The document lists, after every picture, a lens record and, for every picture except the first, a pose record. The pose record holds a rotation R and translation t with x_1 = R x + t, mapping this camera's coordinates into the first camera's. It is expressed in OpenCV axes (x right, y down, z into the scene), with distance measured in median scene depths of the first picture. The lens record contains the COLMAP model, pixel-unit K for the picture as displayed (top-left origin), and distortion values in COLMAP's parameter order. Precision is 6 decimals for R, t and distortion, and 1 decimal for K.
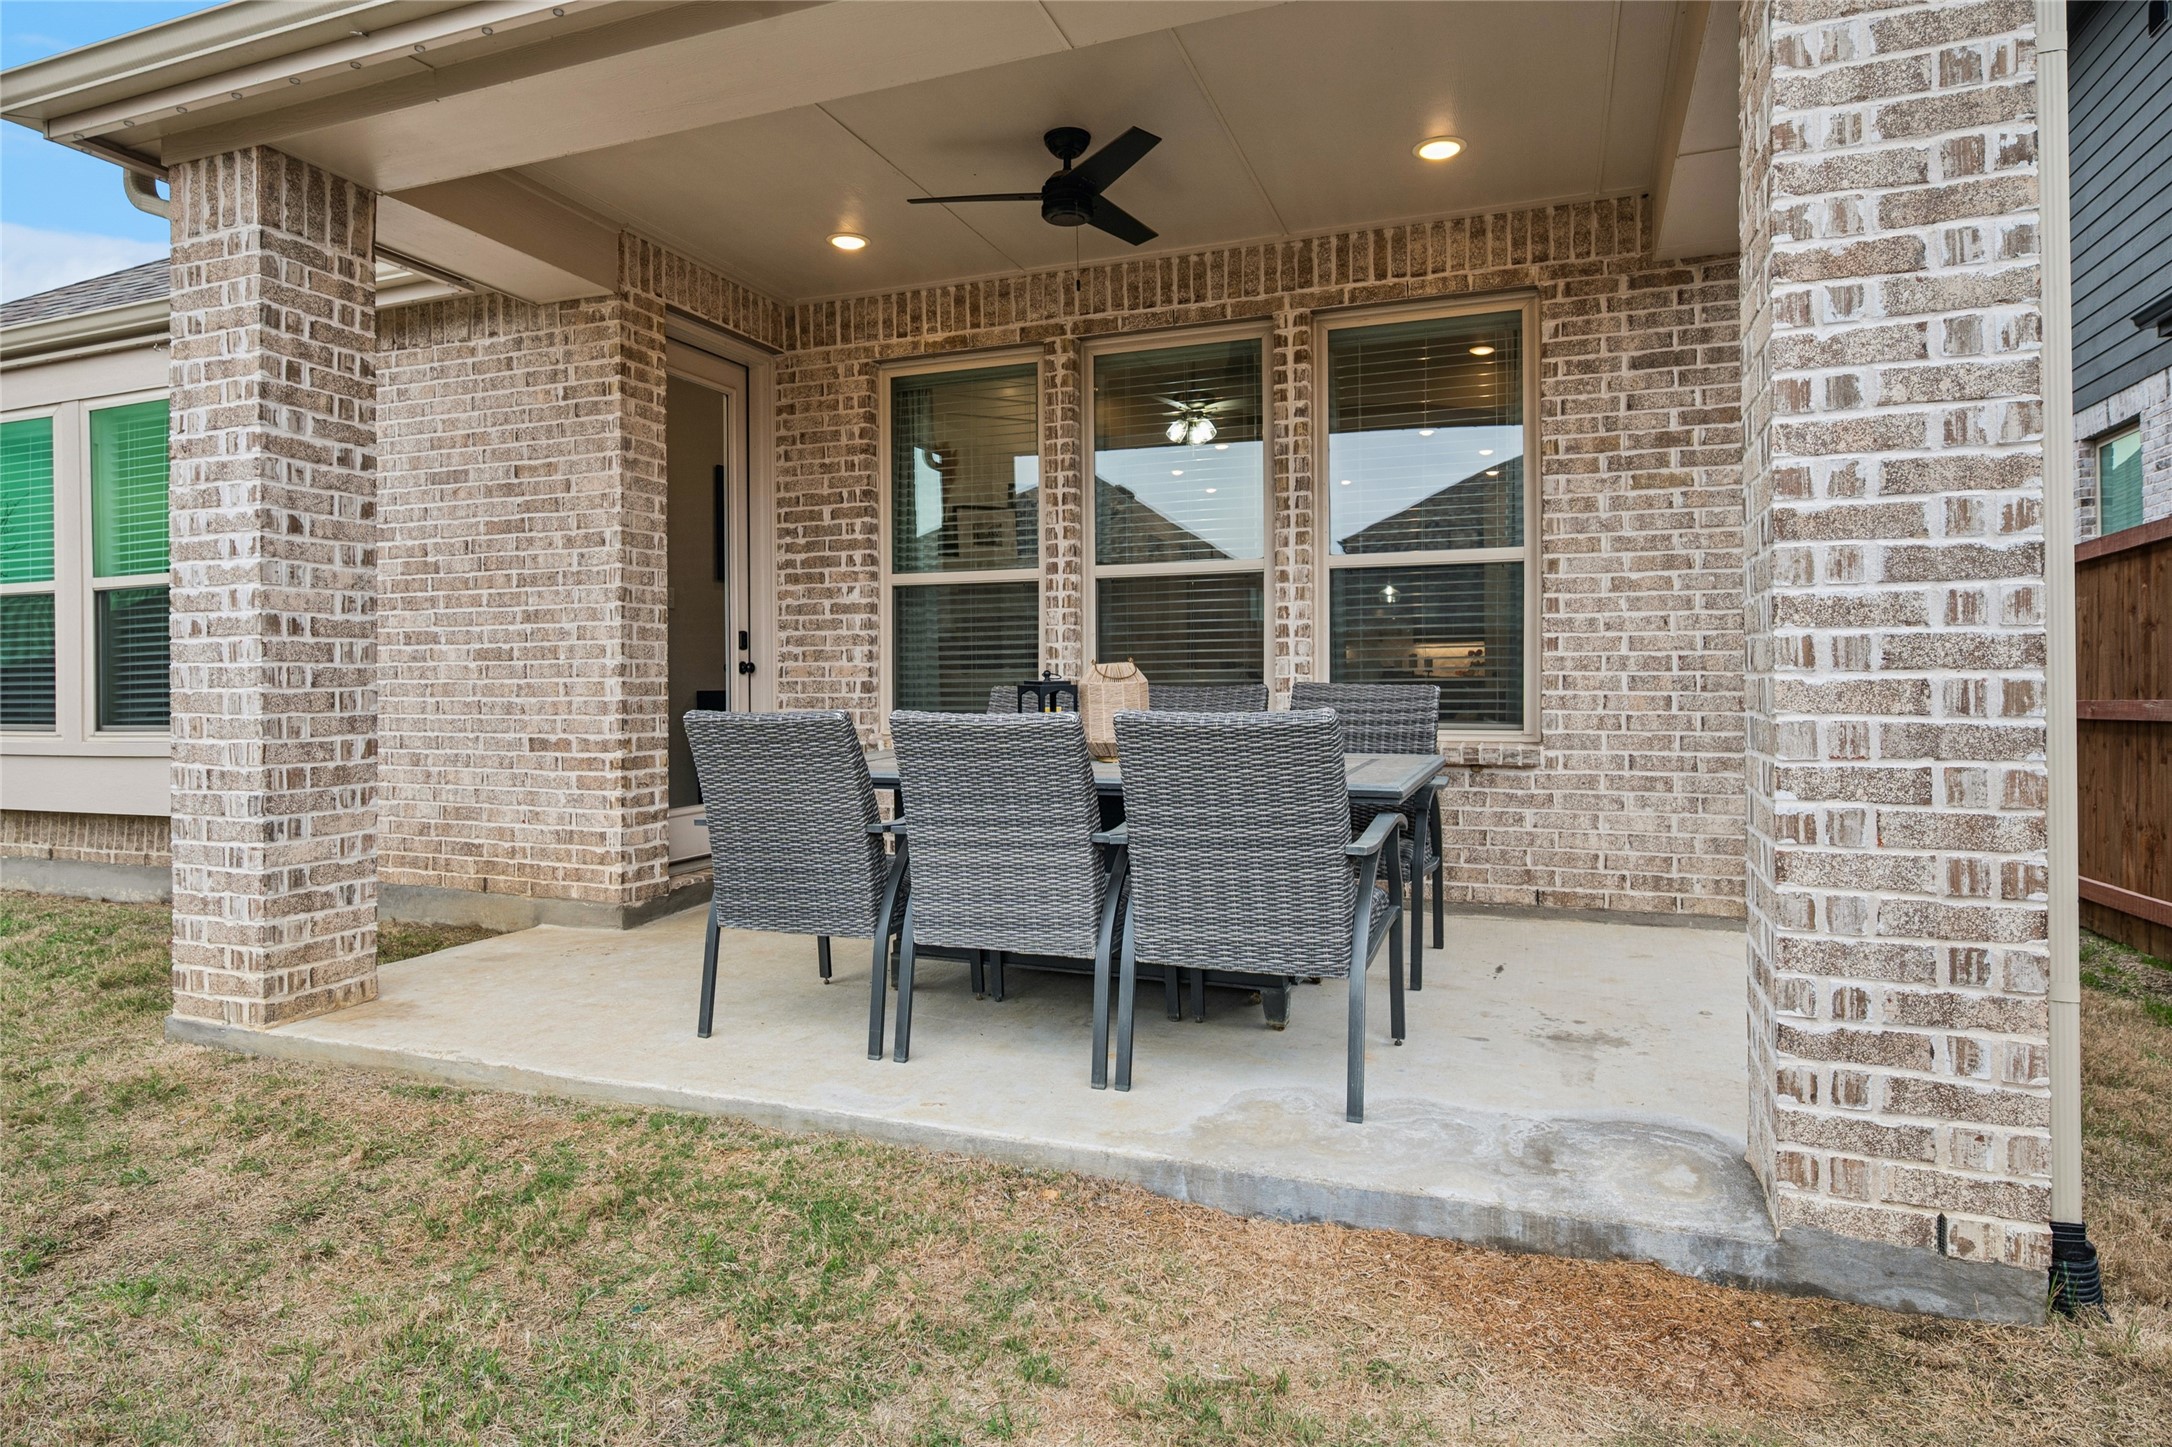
lens RADIAL K [[1197.6, 0, 1086.8], [0, 1197.6, 721.0], [0, 0, 1]] dist [0.003138, -0.005171]
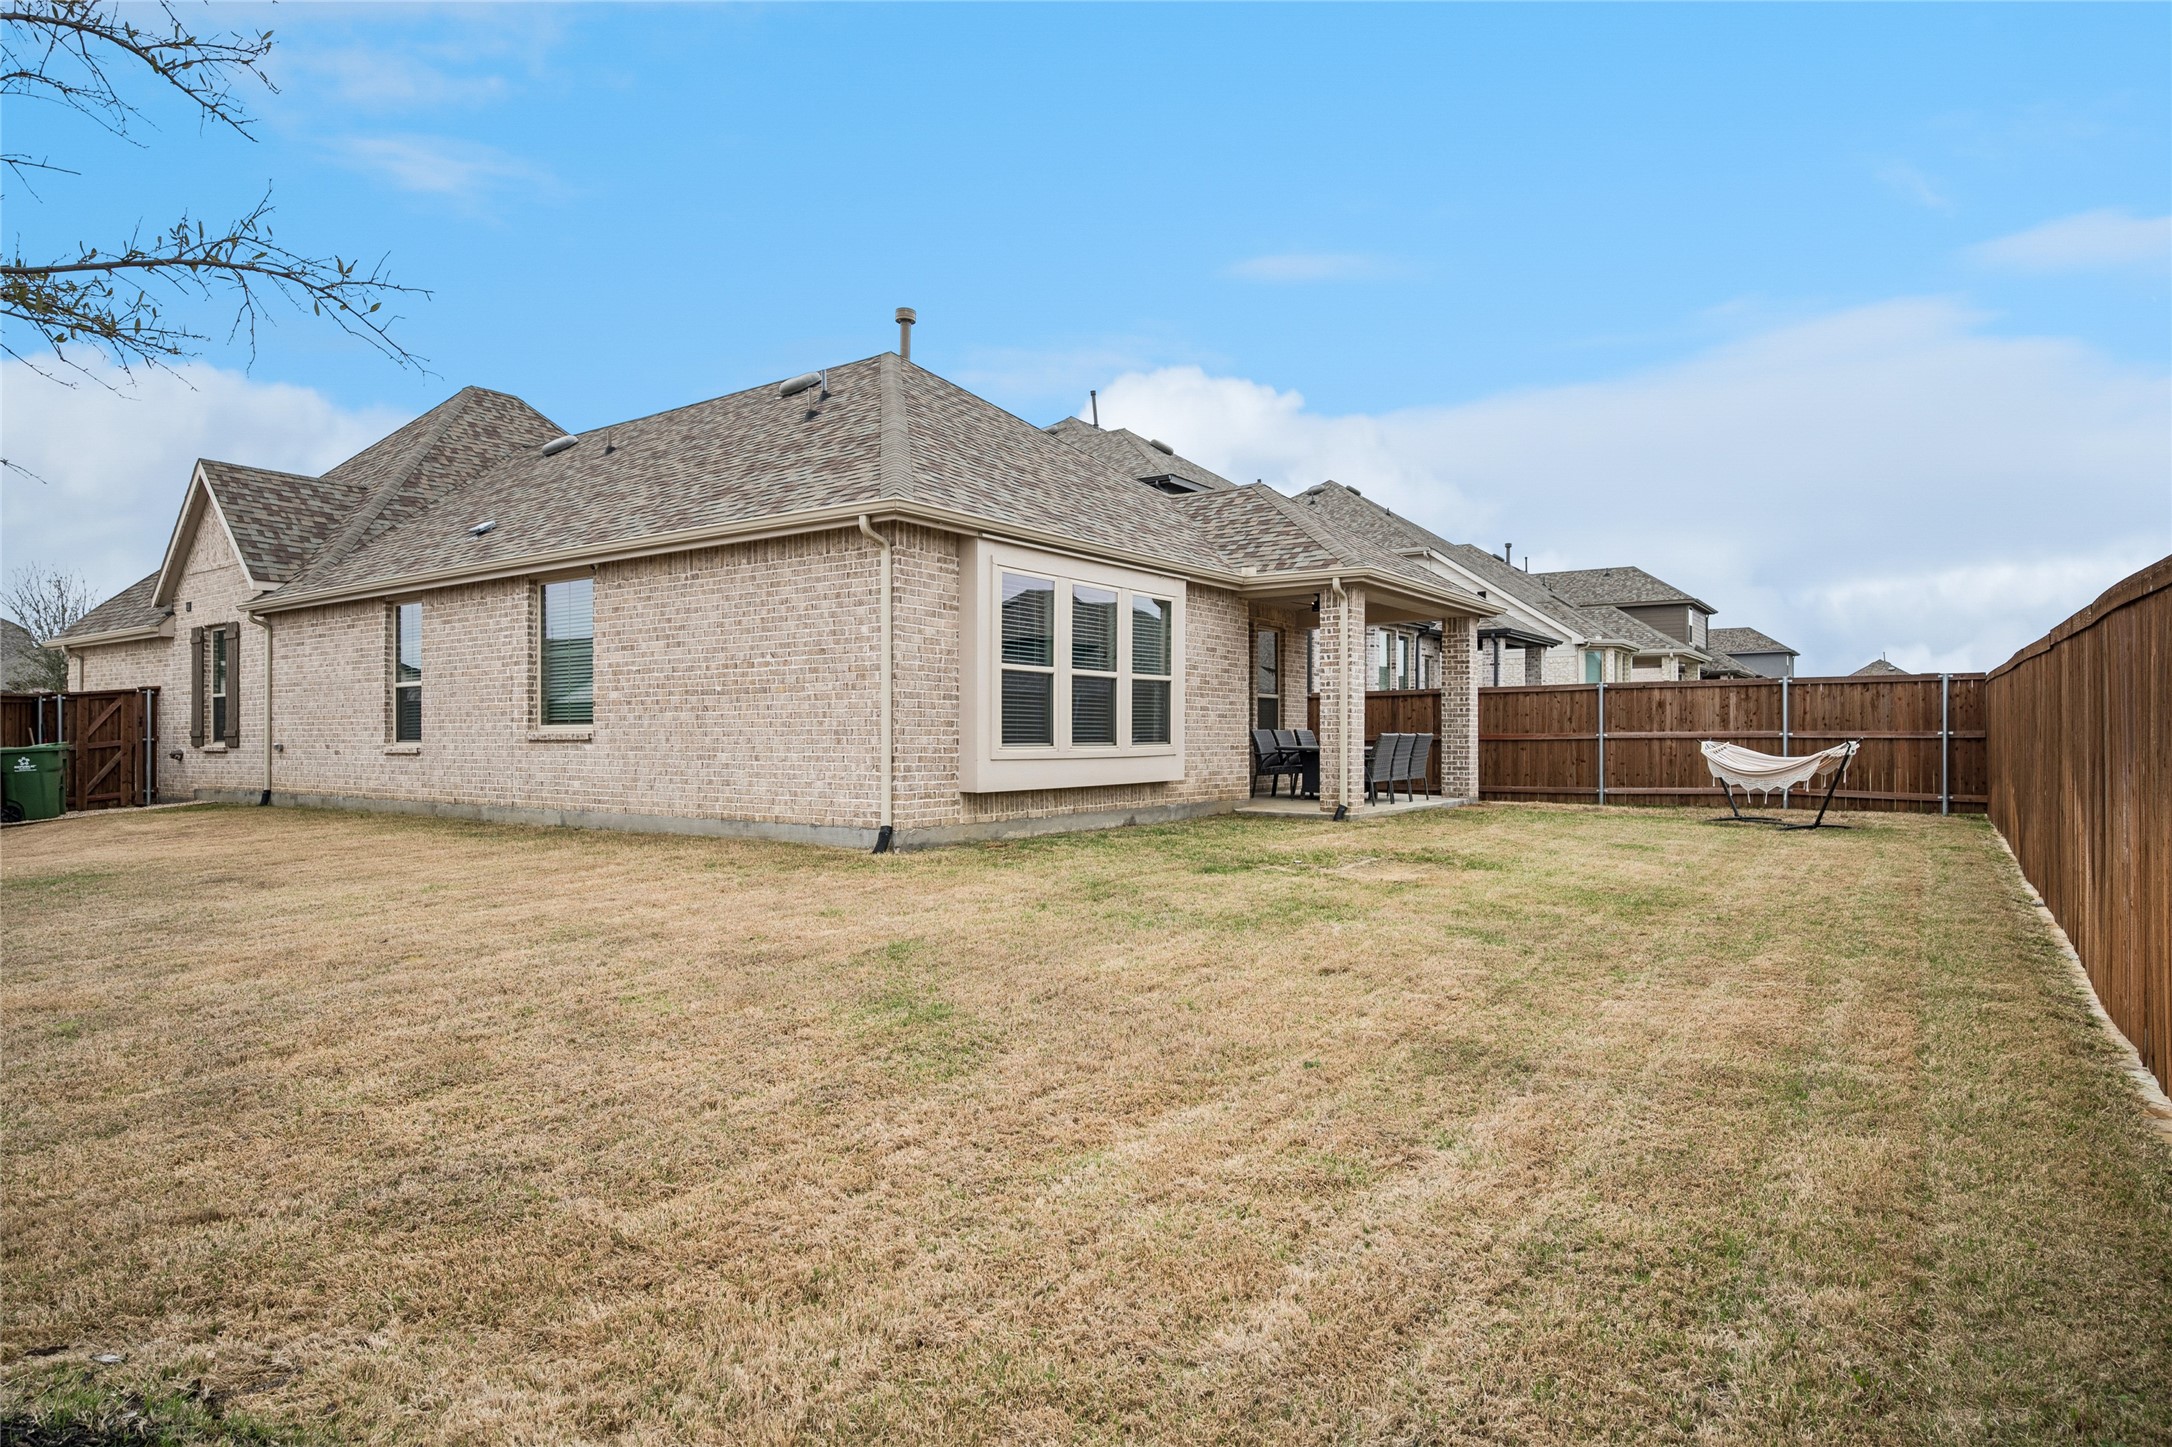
lens RADIAL K [[1197.6, 0, 1094.9], [0, 1197.6, 733.8], [0, 0, 1]] dist [0.003138, -0.005171]
pose [[0.230024, 0.005404, 0.973170, -2.990856], [0.006809, 0.999951, -0.007162, 0.003953], [-0.973161, 0.008274, 0.229976, 0.590904]]
